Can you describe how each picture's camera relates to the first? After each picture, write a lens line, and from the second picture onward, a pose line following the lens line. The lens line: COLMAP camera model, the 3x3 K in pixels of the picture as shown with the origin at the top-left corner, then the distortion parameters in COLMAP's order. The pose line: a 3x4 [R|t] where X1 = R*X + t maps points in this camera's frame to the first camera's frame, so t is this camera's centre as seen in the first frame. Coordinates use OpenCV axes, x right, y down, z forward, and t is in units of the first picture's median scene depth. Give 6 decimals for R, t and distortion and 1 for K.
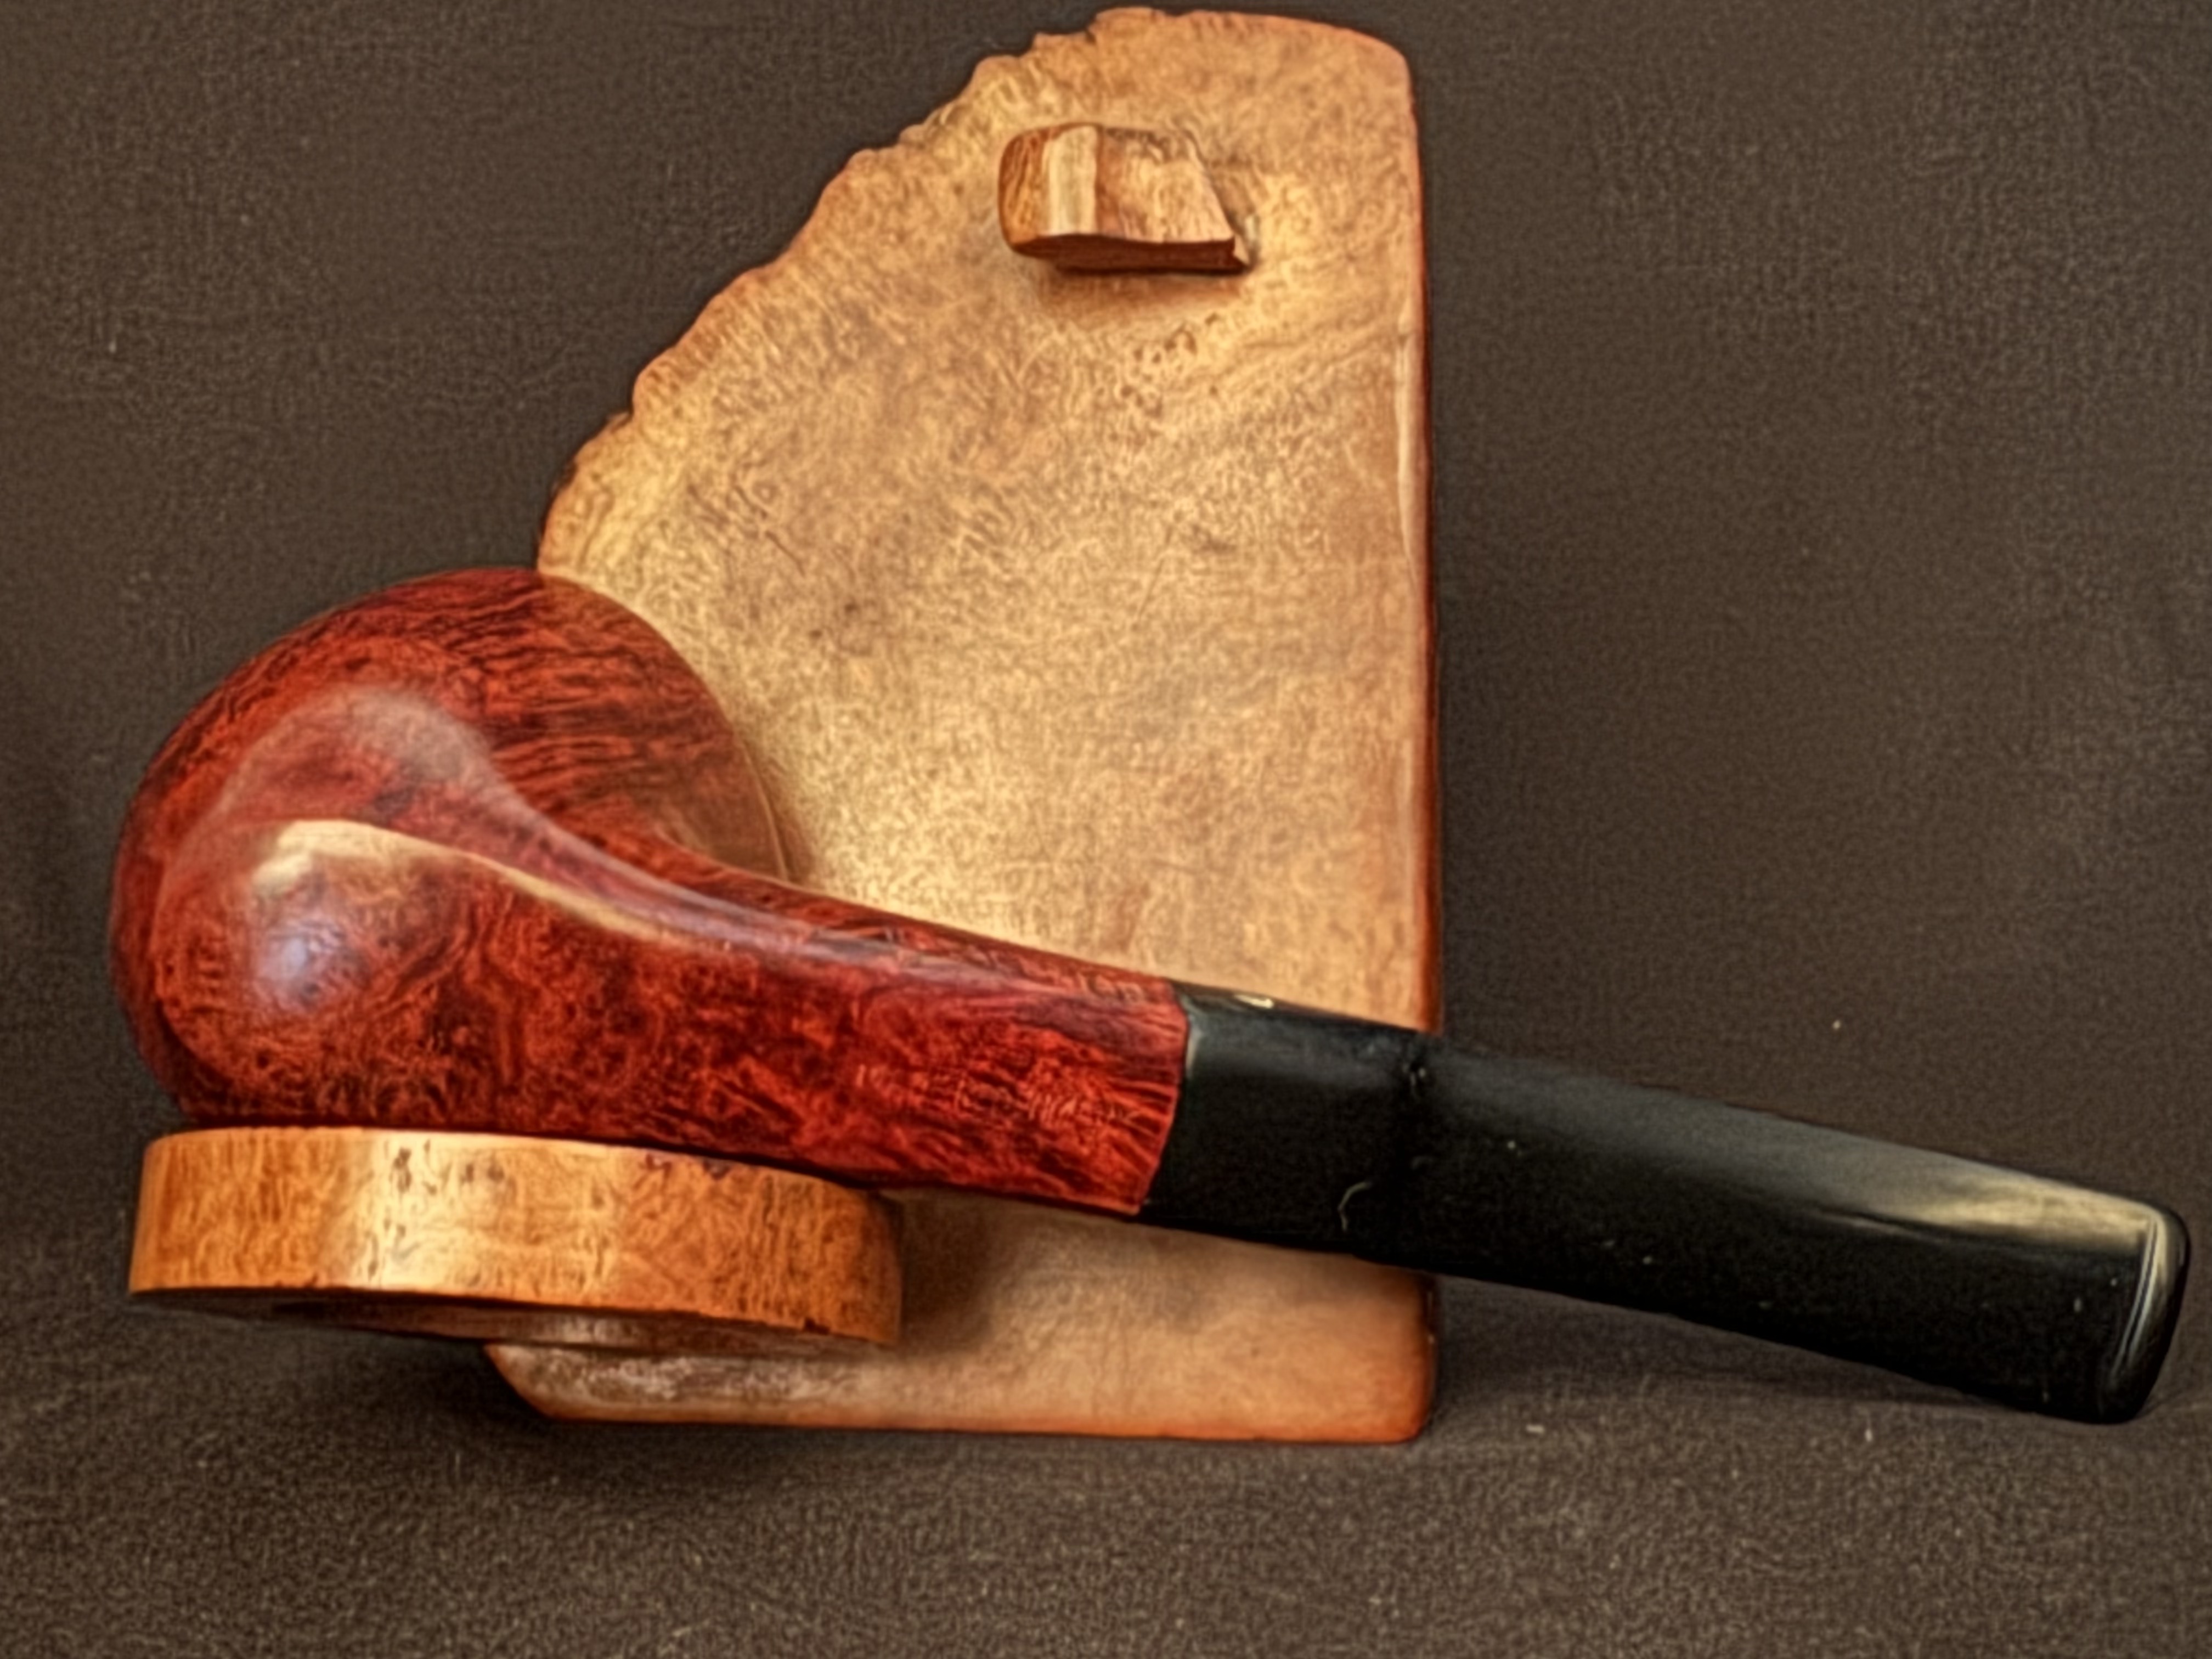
lens RADIAL K [[3008.6, 0, 894.7], [0, 3008.6, 840.7], [0, 0, 1]] dist [0.002459, -0.069380]
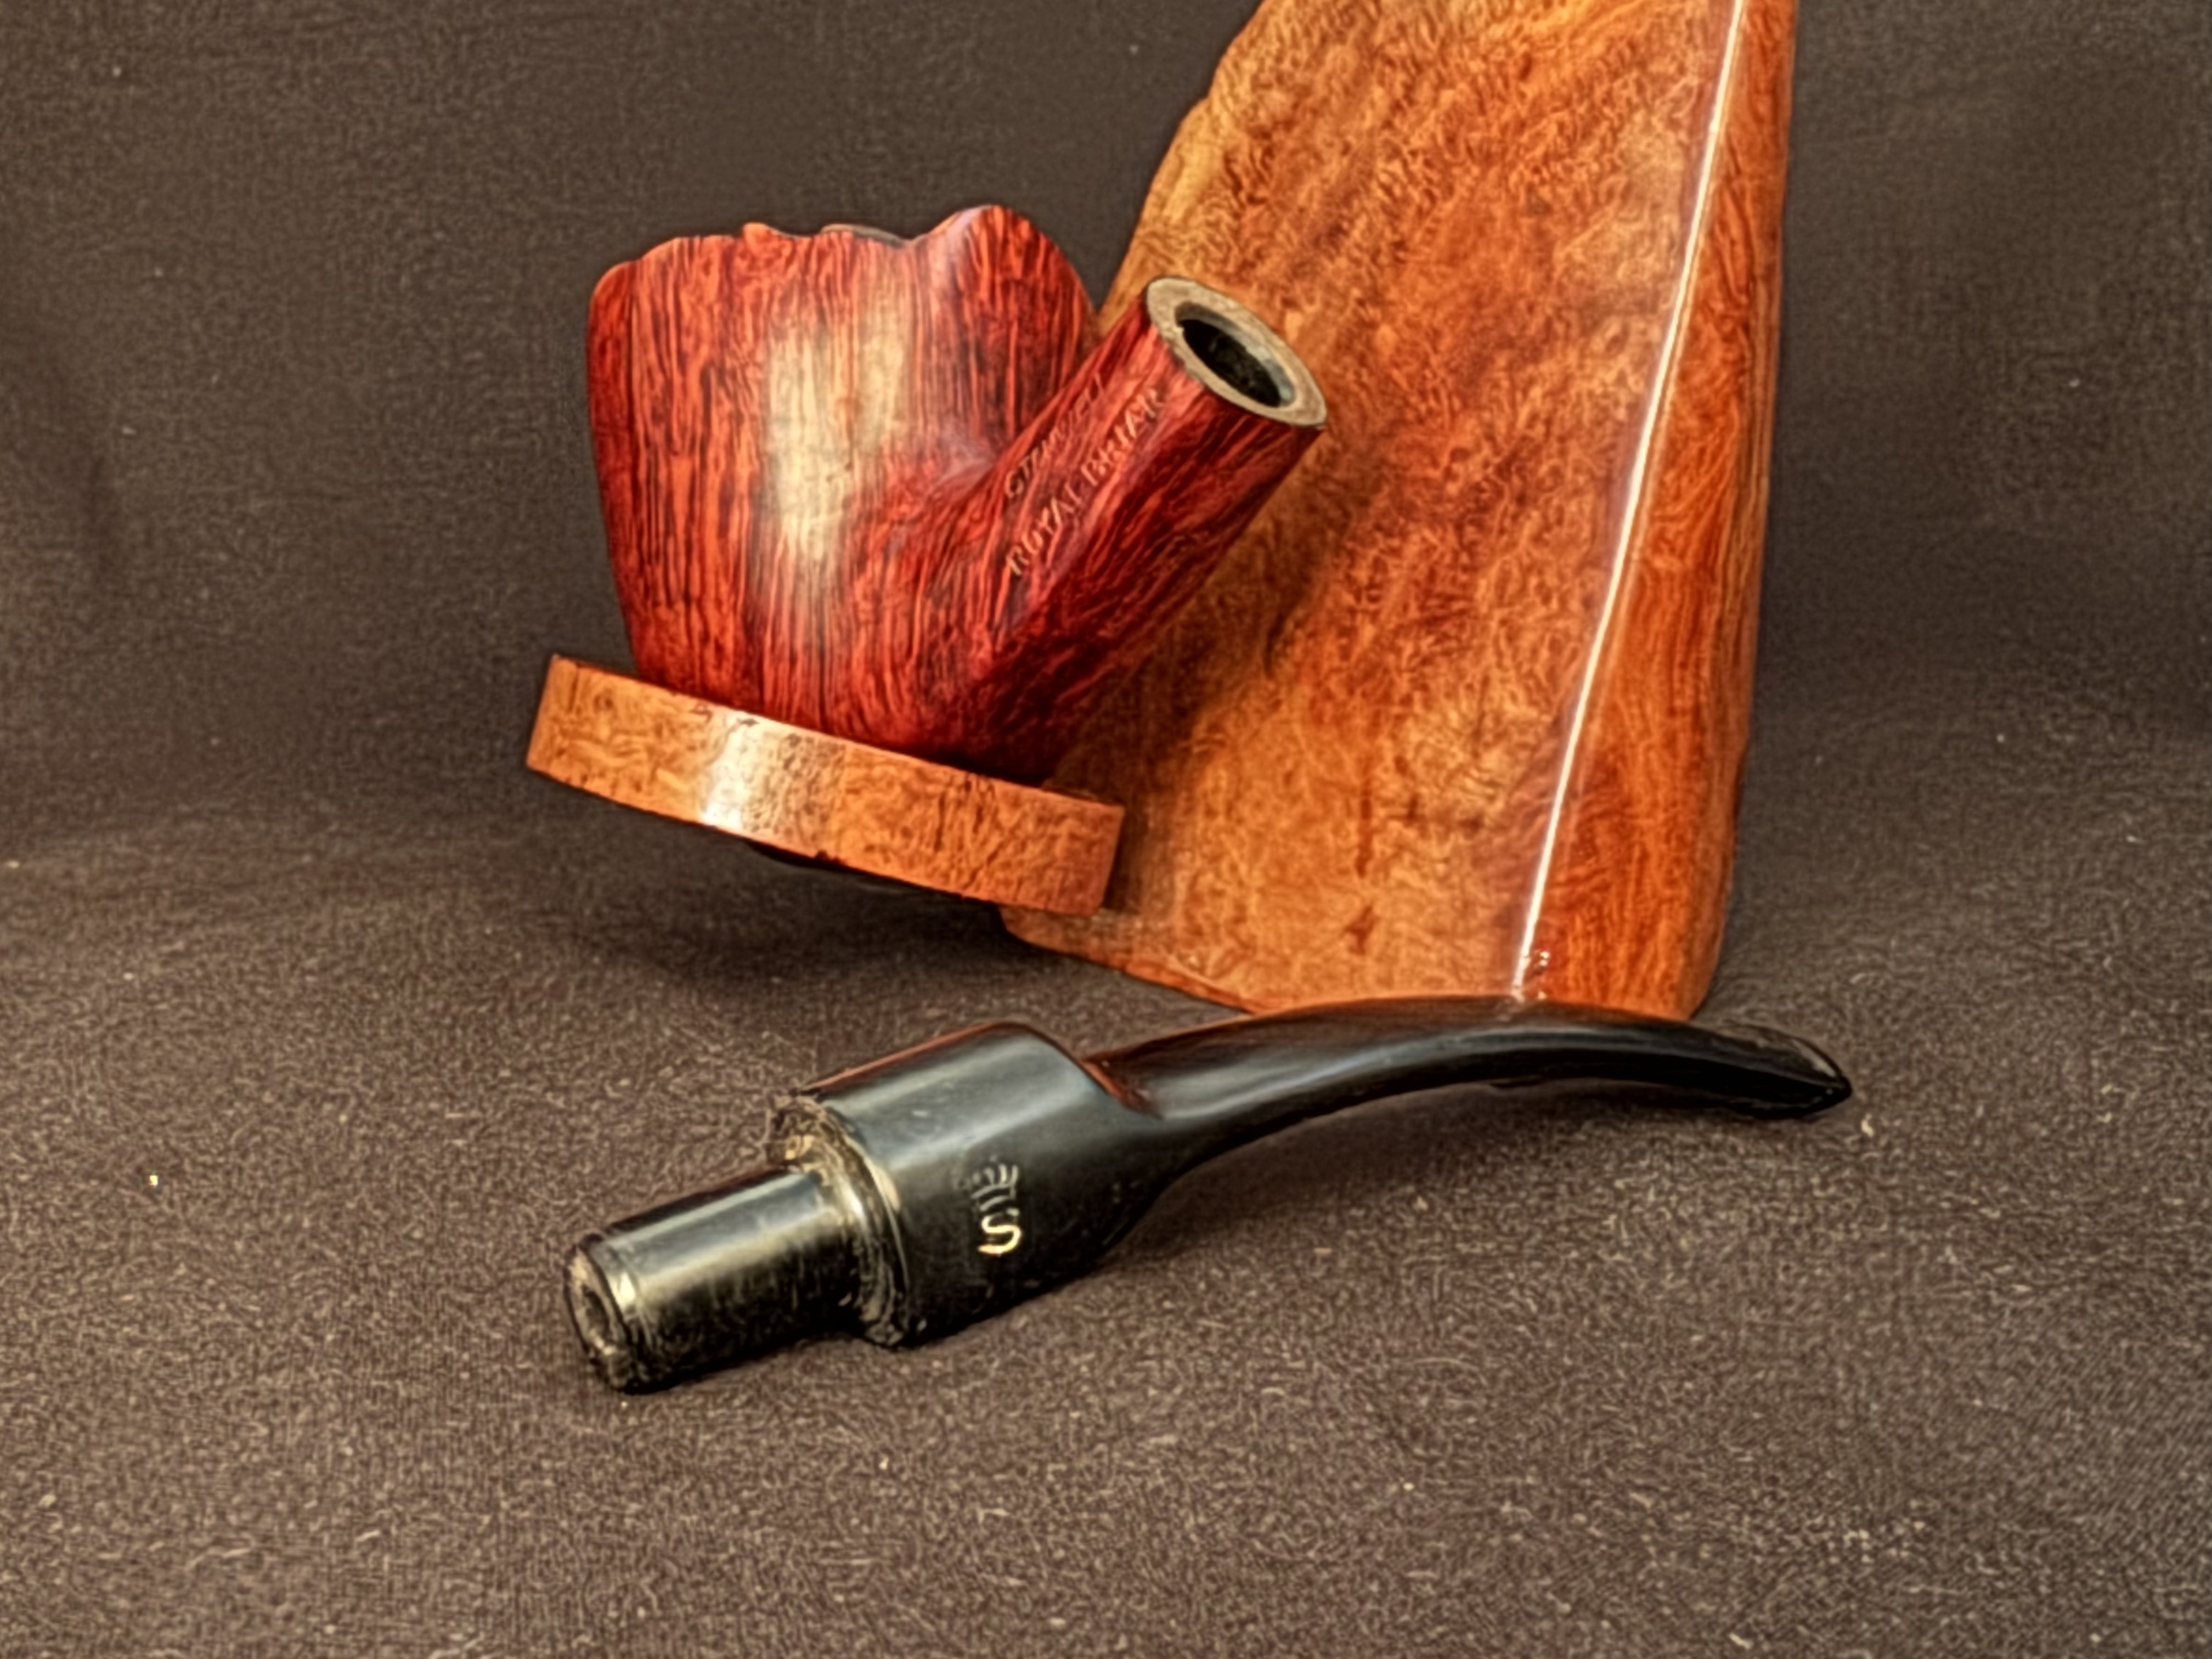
lens RADIAL K [[3008.6, 0, 894.7], [0, 3008.6, 840.7], [0, 0, 1]] dist [0.002459, -0.069380]
pose [[0.654862, 0.142923, -0.742111, 0.740784], [-0.044785, 0.987568, 0.150677, -0.029377], [0.754421, -0.065437, 0.653121, 0.157859]]
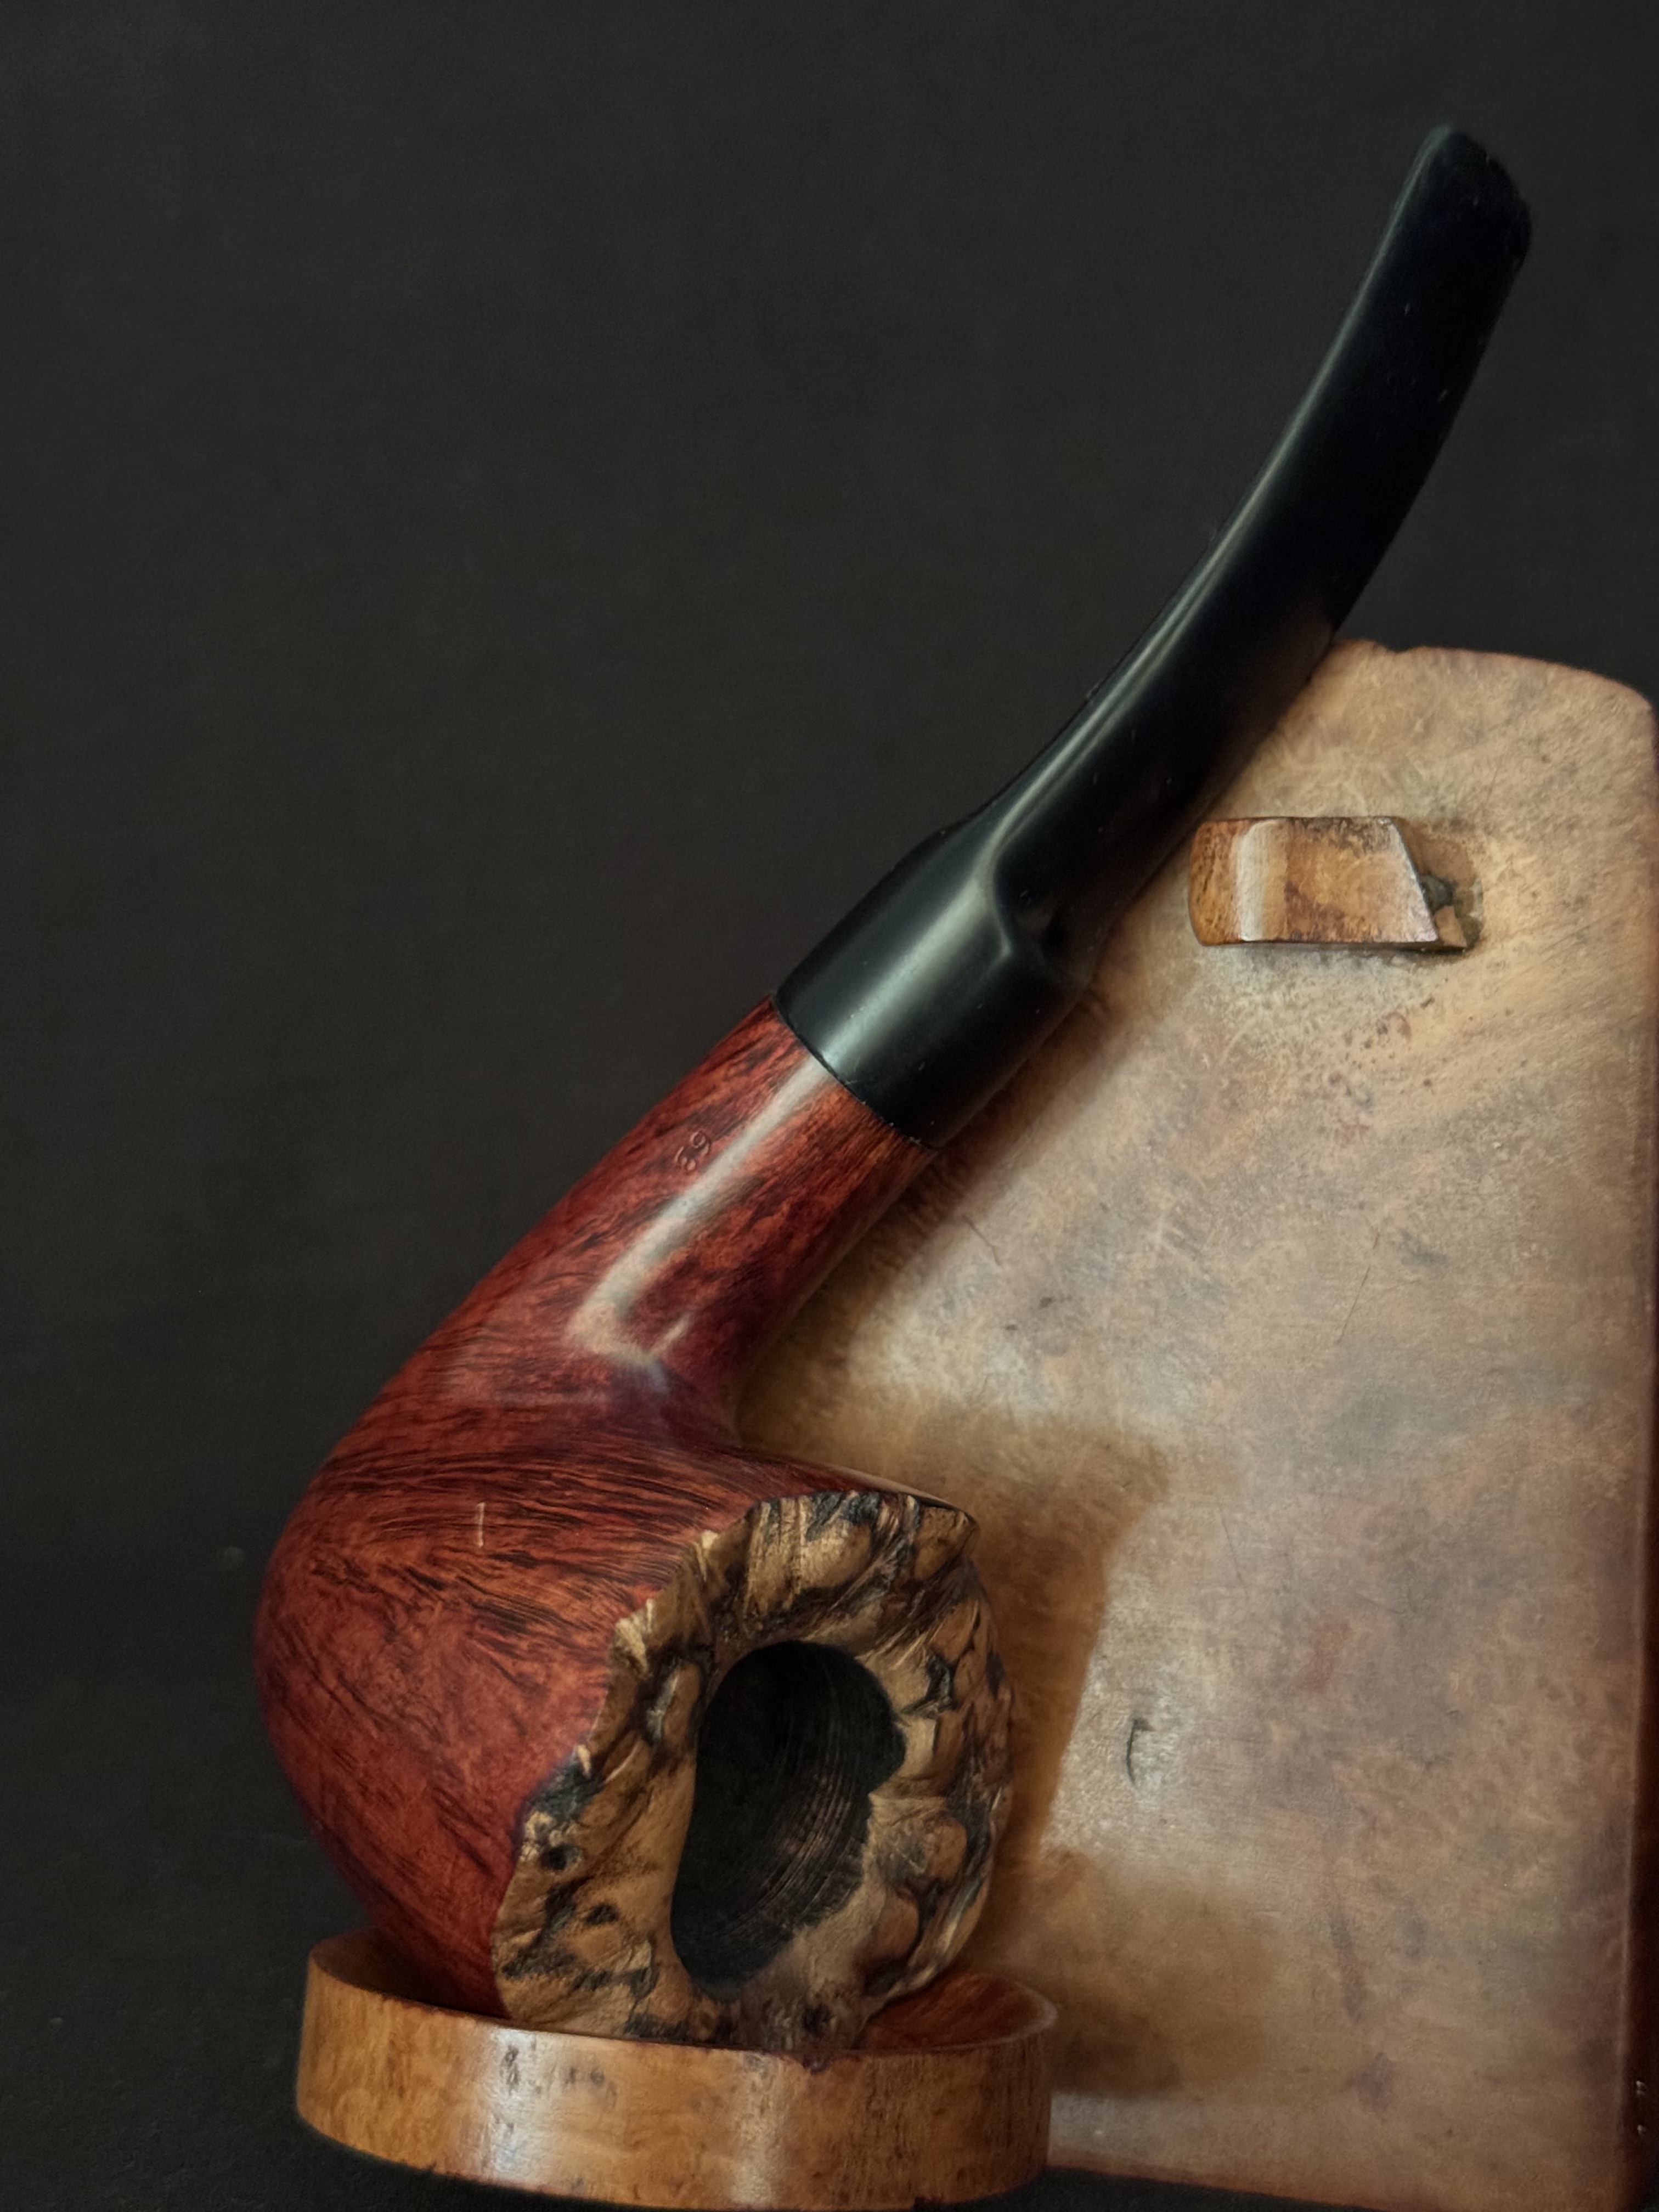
lens RADIAL K [[3513.0, 0, 827.9], [0, 3513.0, 1115.7], [0, 0, 1]] dist [0.136986, -0.150280]
pose [[0.978035, 0.002008, -0.208429, 0.151706], [0.025672, 0.991180, 0.130010, -0.285513], [0.206852, -0.132505, 0.969358, -0.092847]]
